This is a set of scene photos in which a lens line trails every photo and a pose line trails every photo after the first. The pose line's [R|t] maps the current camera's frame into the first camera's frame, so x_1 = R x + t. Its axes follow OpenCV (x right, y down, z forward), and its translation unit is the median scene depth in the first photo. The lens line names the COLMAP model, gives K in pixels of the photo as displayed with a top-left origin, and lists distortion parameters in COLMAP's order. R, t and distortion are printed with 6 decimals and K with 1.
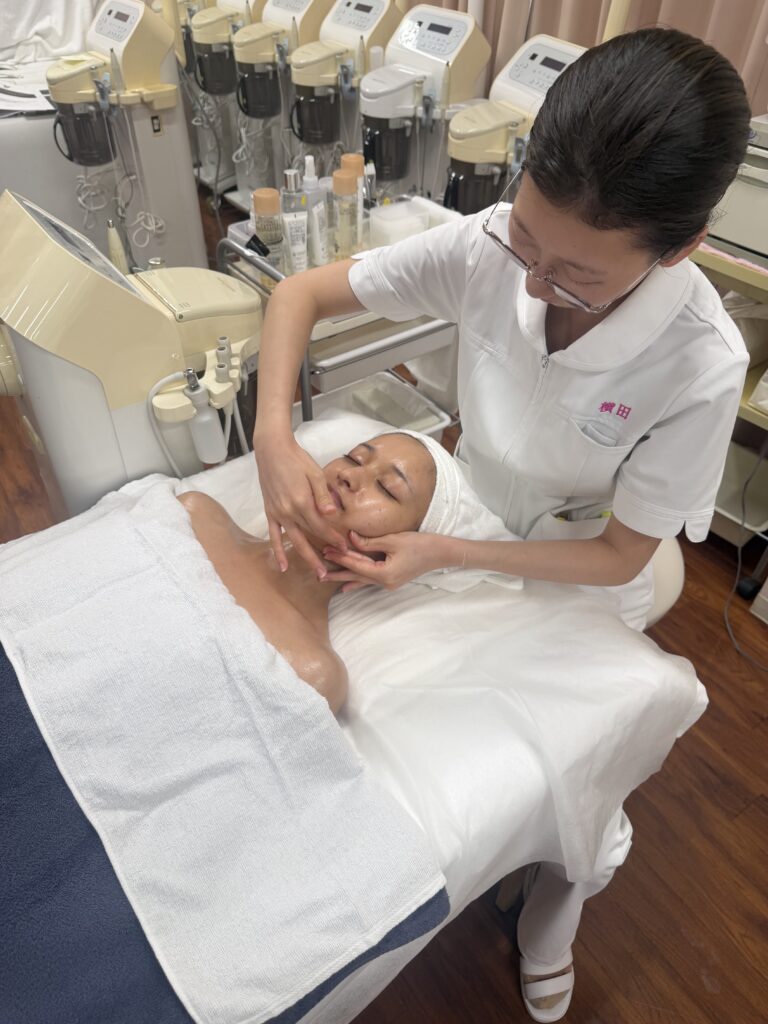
lens RADIAL K [[720.6, 0, 384.3], [0, 720.6, 510.2], [0, 0, 1]] dist [-0.065003, 0.032407]
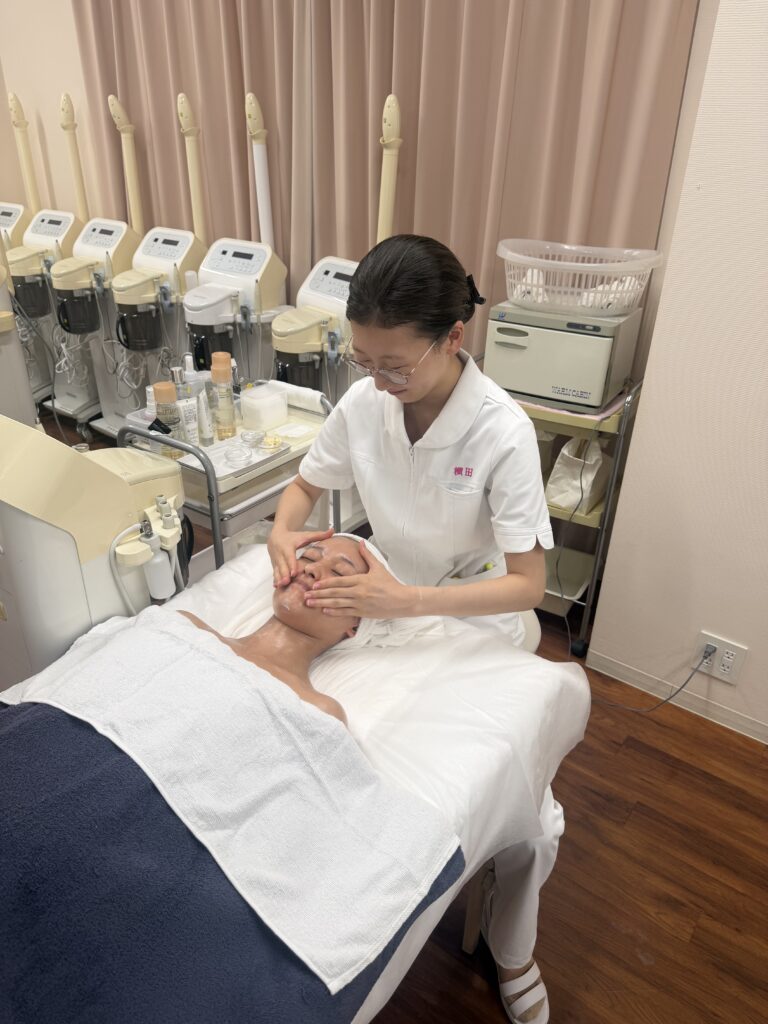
lens RADIAL K [[720.6, 0, 380.7], [0, 720.6, 516.4], [0, 0, 1]] dist [-0.065003, 0.032407]
pose [[0.949485, -0.137505, 0.282083, -0.180571], [0.200310, 0.957509, -0.207489, 0.100316], [-0.241566, 0.253512, 0.936684, -0.187458]]
